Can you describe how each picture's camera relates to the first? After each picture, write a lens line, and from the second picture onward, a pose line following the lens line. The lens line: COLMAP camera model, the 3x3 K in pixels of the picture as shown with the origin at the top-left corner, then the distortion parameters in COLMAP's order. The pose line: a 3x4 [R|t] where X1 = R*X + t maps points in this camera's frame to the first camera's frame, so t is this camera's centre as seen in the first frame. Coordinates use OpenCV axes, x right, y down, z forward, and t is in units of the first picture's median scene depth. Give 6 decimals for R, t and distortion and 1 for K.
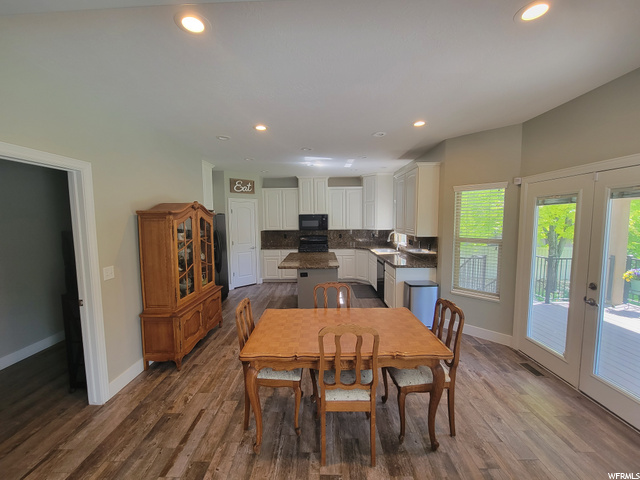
lens RADIAL K [[261.2, 0, 317.1], [0, 261.2, 241.4], [0, 0, 1]] dist [0.000054, -0.001560]
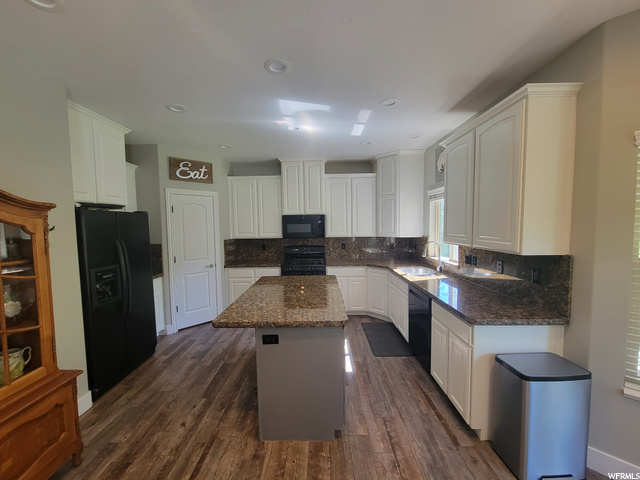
lens RADIAL K [[261.2, 0, 318.5], [0, 261.2, 243.5], [0, 0, 1]] dist [0.000054, -0.001560]
pose [[0.999951, -0.004909, 0.008640, 0.032857], [0.005038, 0.999875, -0.015007, -0.035332], [-0.008566, 0.015049, 0.999850, 0.590964]]
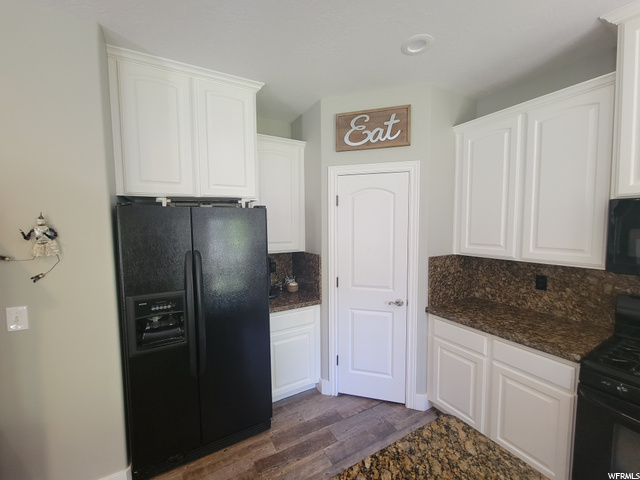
lens RADIAL K [[261.2, 0, 316.5], [0, 261.2, 239.9], [0, 0, 1]] dist [0.000054, -0.001560]
pose [[0.498274, 0.061645, -0.864825, -0.004858], [-0.071897, 0.996972, 0.029641, -0.107270], [0.864033, 0.047409, 0.501198, 1.258845]]
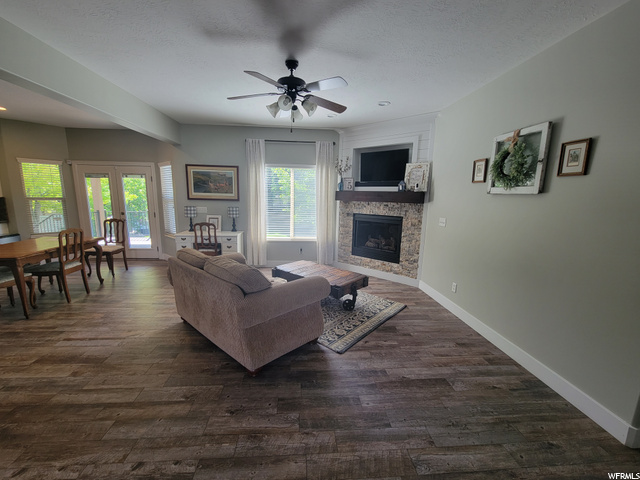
lens RADIAL K [[261.2, 0, 318.2], [0, 261.2, 241.4], [0, 0, 1]] dist [0.000054, -0.001560]
pose [[-0.095796, -0.165431, 0.981558, -0.961440], [0.070752, 0.982467, 0.172489, 0.083862], [-0.992883, 0.085971, -0.082412, -0.367292]]
